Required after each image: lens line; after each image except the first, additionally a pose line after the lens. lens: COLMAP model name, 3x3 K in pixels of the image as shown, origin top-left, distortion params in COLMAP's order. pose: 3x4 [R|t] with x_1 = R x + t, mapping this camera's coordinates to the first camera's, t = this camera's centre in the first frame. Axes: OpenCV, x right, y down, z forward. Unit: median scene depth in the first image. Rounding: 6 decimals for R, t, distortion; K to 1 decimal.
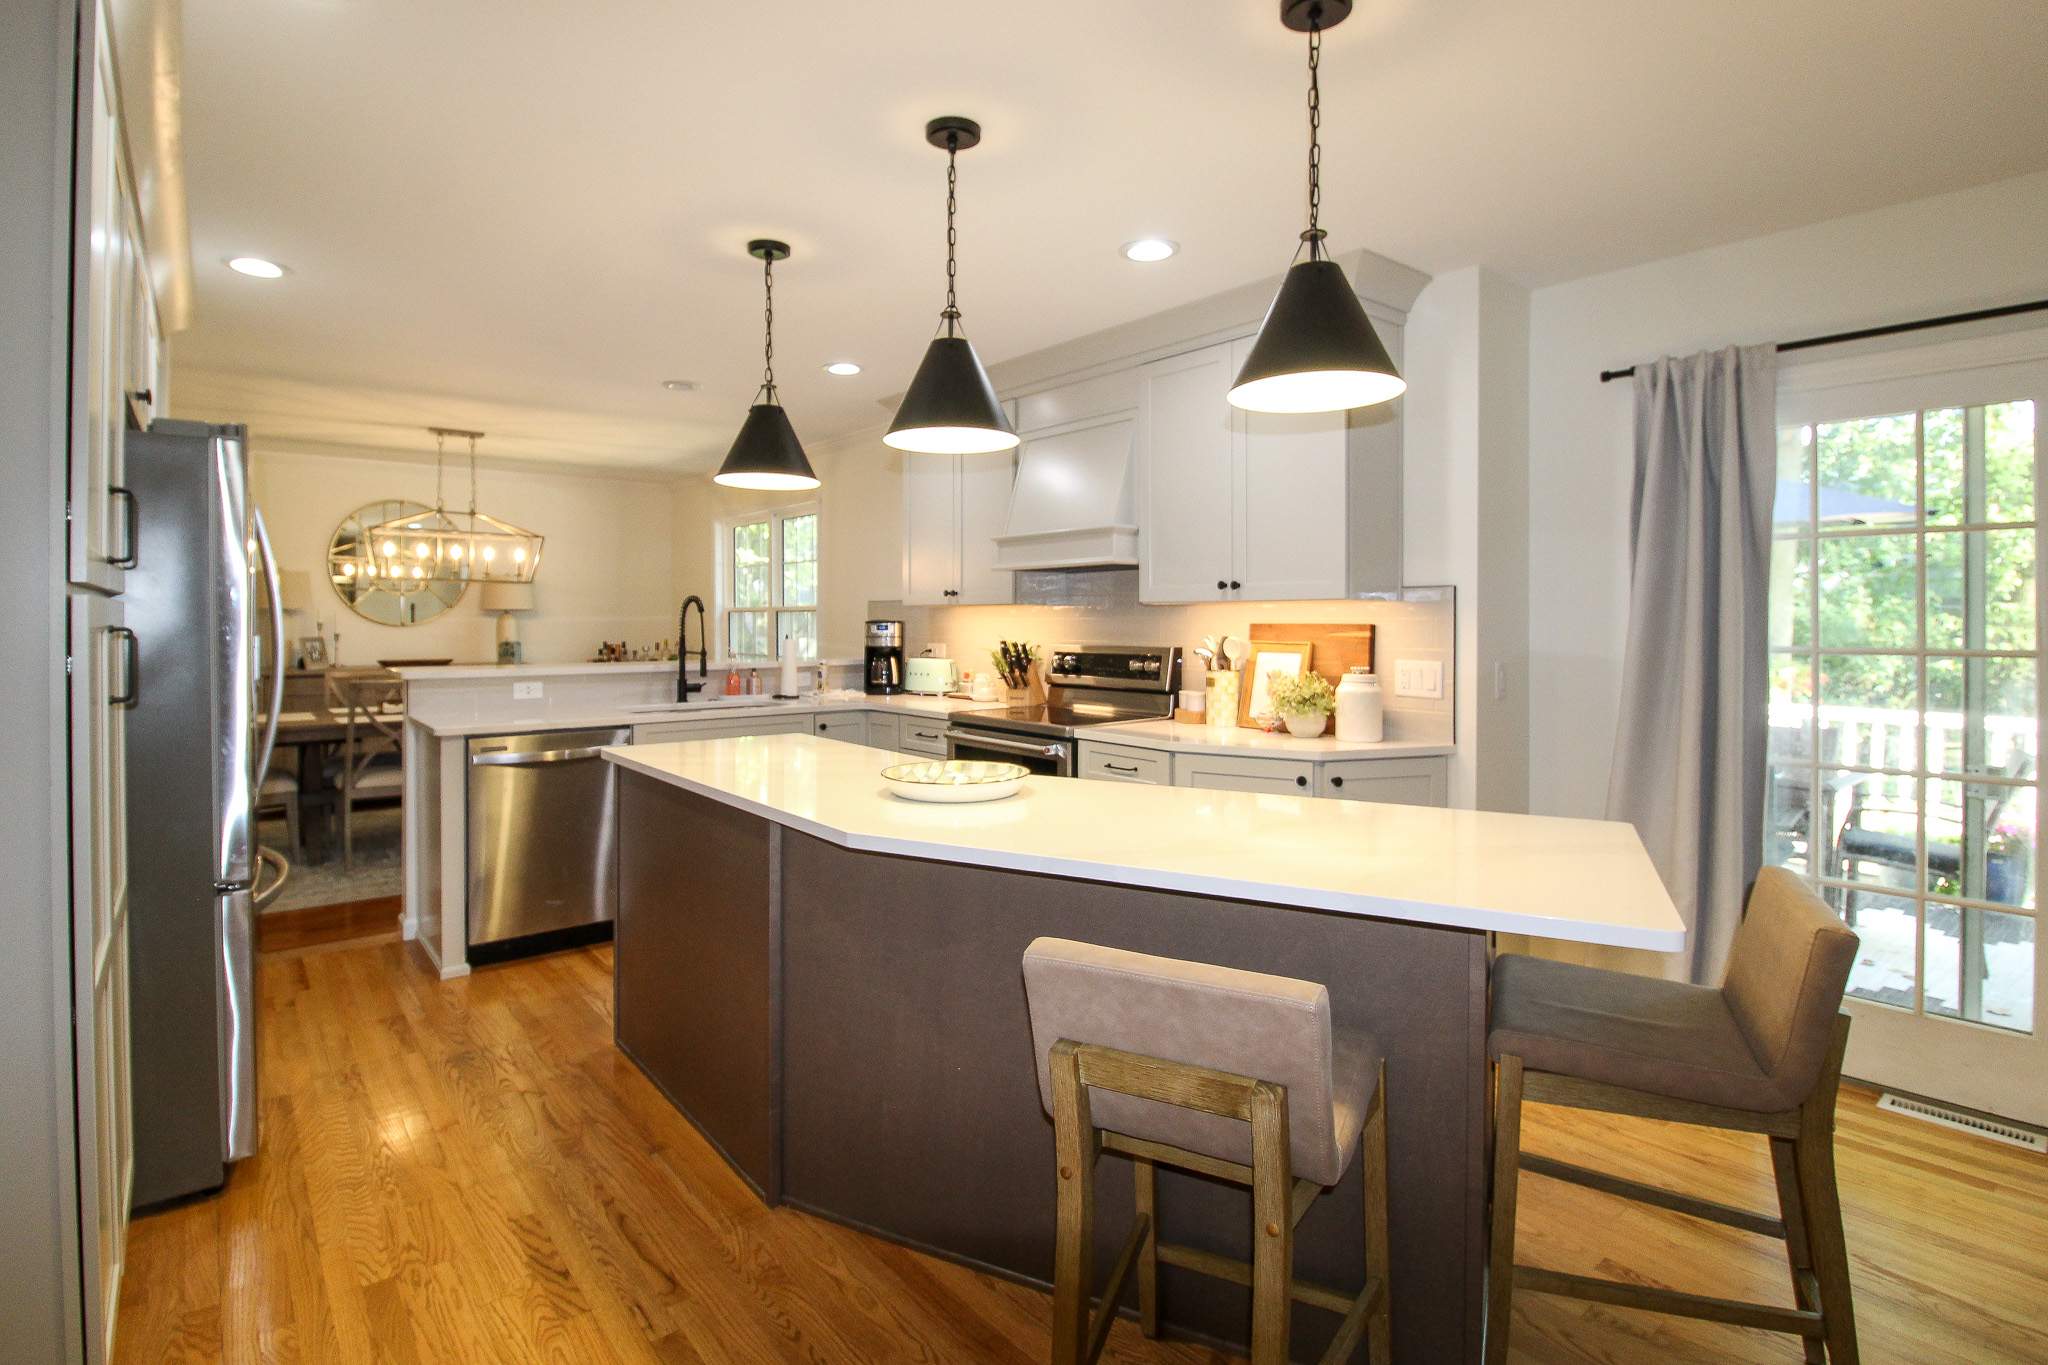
lens RADIAL K [[1021.7, 0, 1007.8], [0, 1021.7, 625.6], [0, 0, 1]] dist [0.001299, -0.013865]
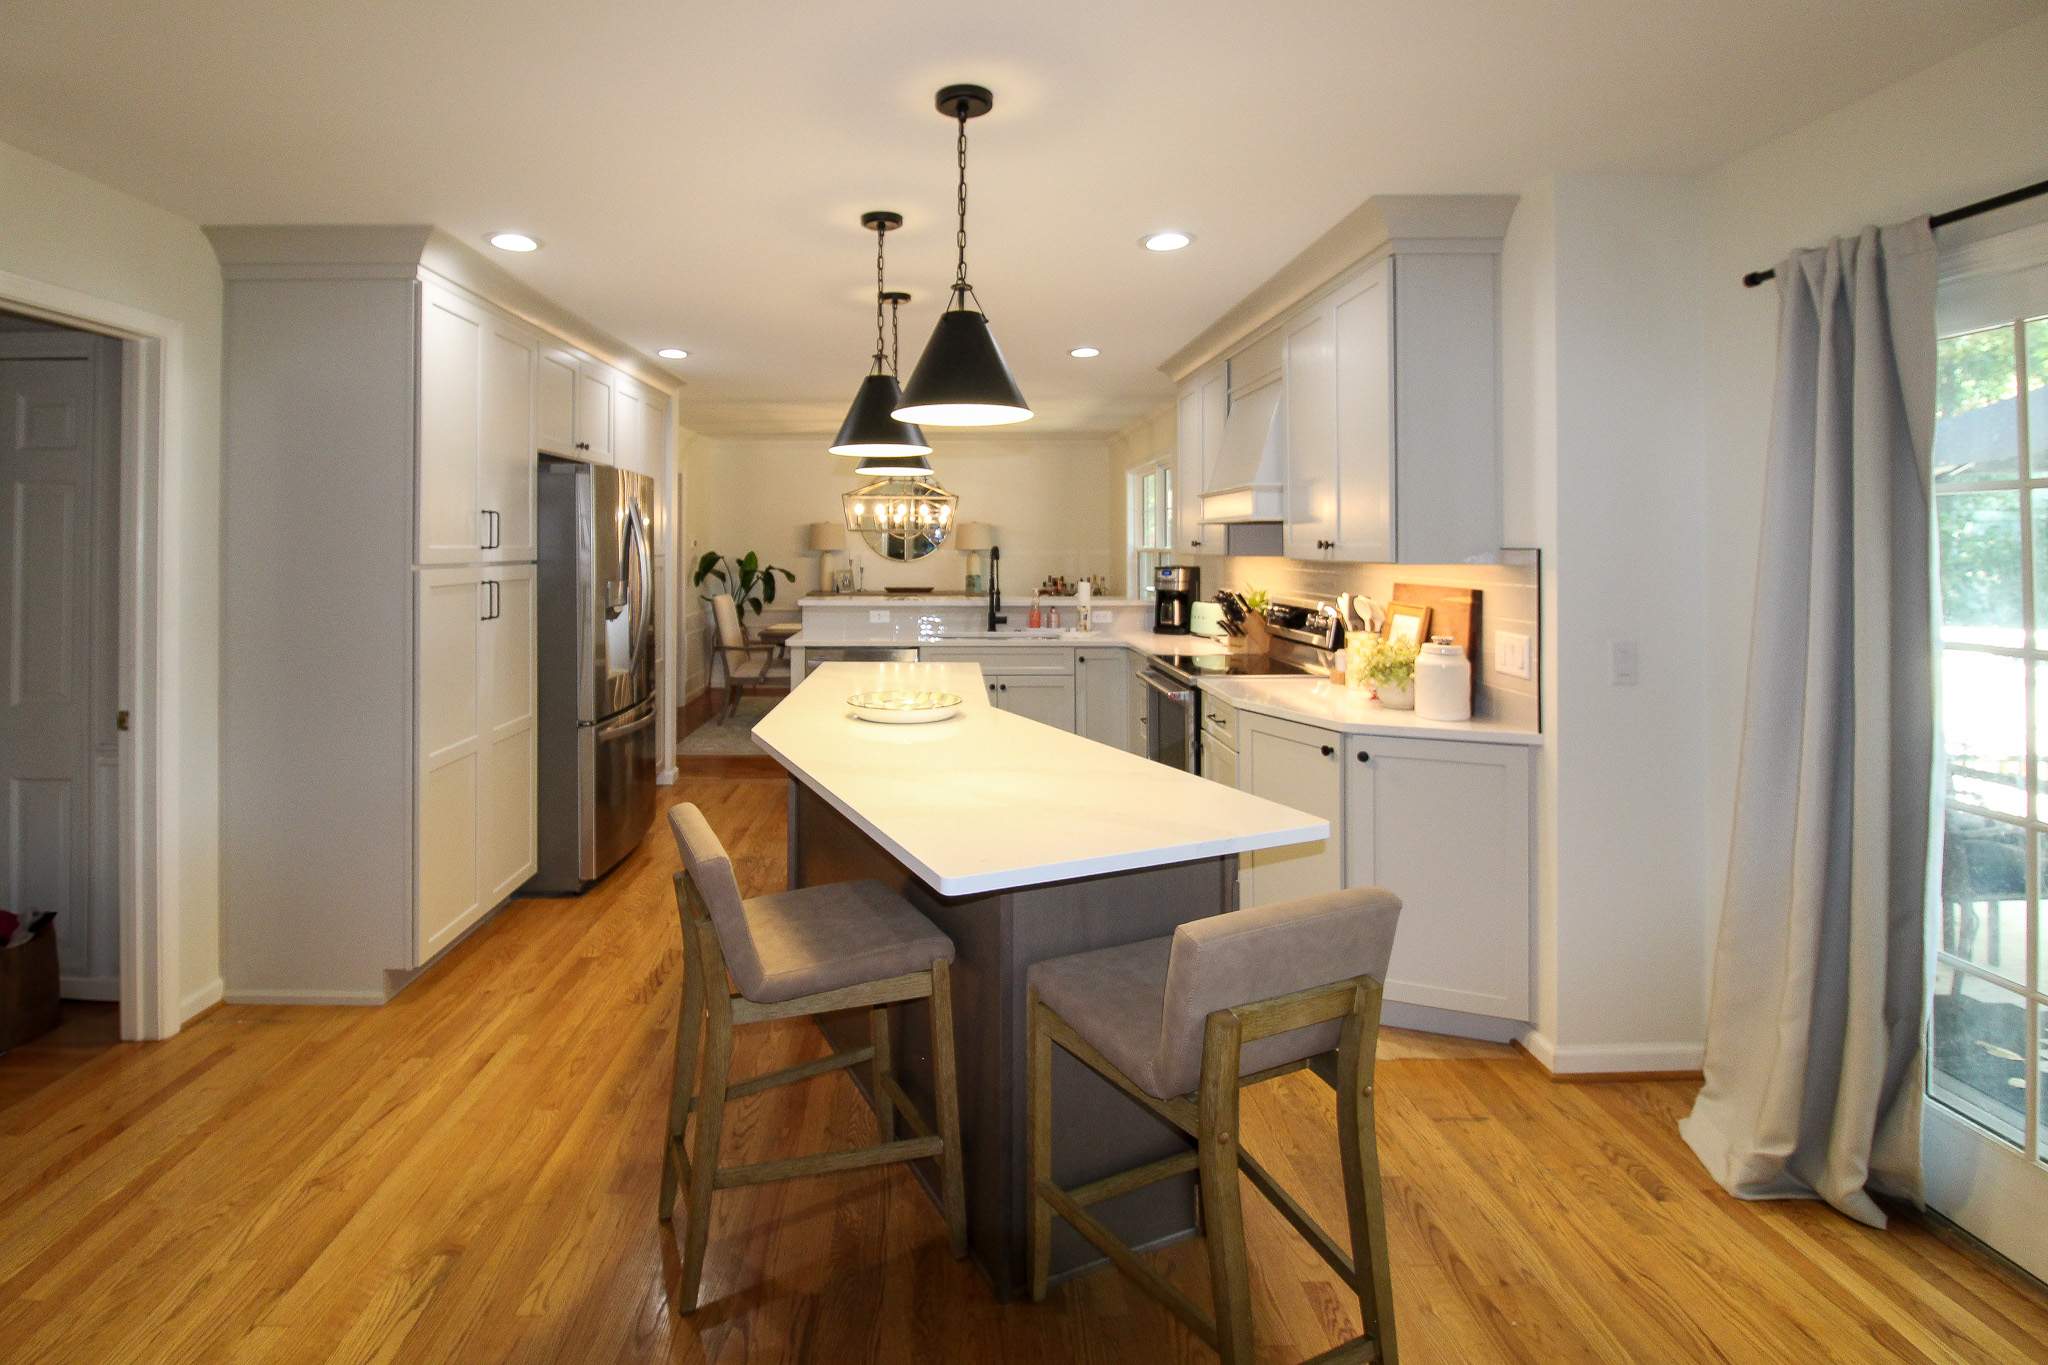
lens RADIAL K [[982.8, 0, 920.9], [0, 982.8, 538.0], [0, 0, 1]] dist [-0.001213, -0.006924]
pose [[0.773991, -0.004643, -0.633179, 0.420144], [-0.004309, 0.999911, -0.012599, -0.026243], [0.633182, 0.012480, 0.773902, 0.020718]]
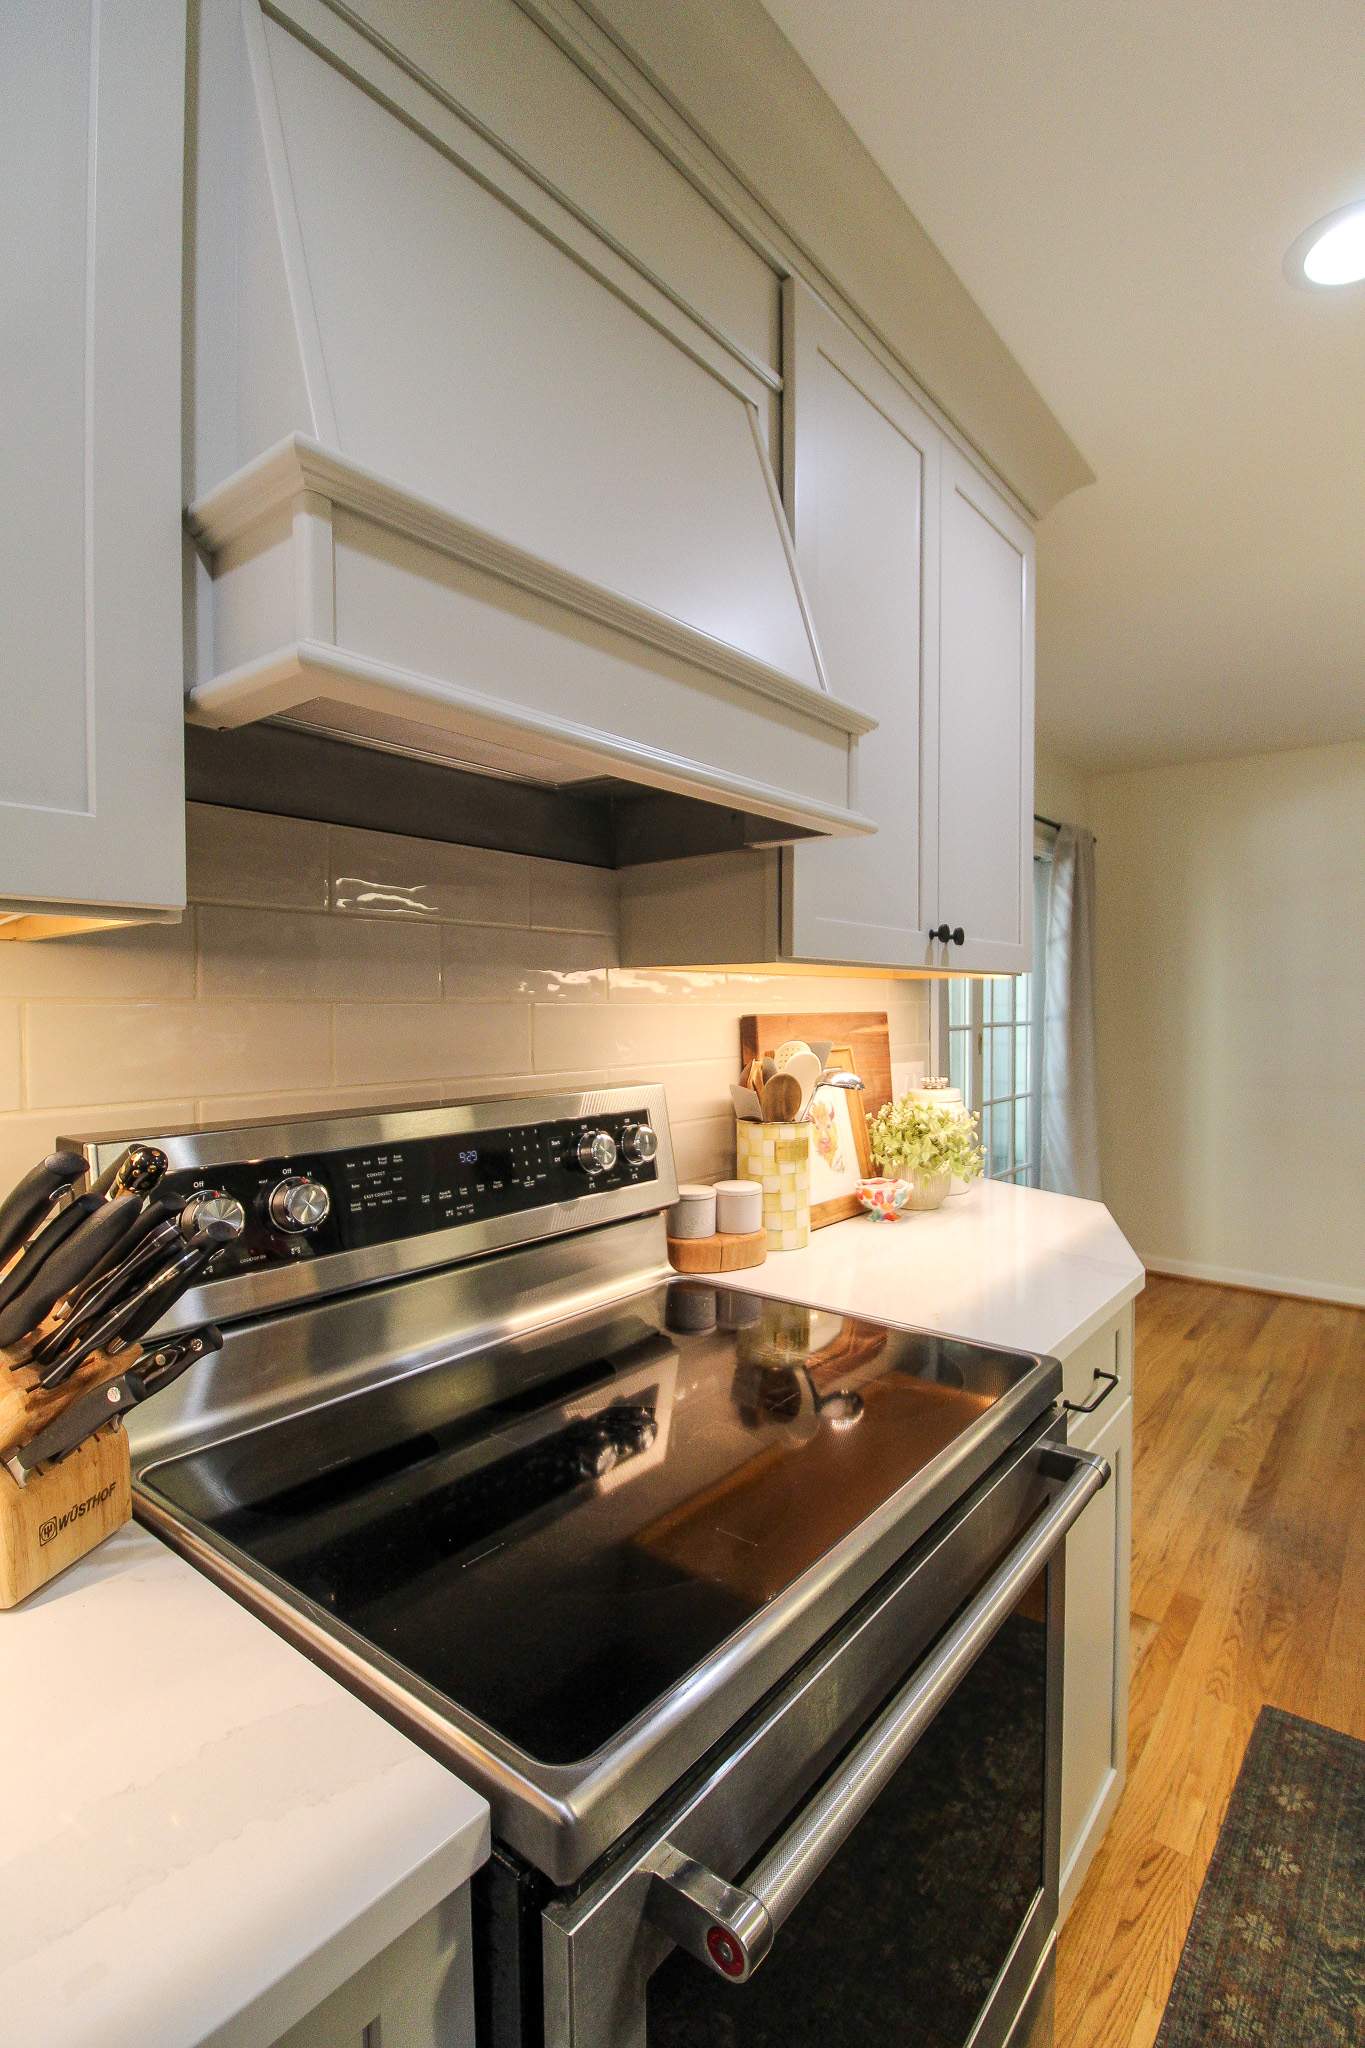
lens RADIAL K [[956.2, 0, 684.9], [0, 956.2, 1024.7], [0, 0, 1]] dist [-0.011676, -0.005847]
pose [[-0.220400, -0.018193, 0.975240, -0.164449], [0.012925, 0.999684, 0.021570, -0.006462], [-0.975324, 0.017359, -0.220095, 0.996679]]
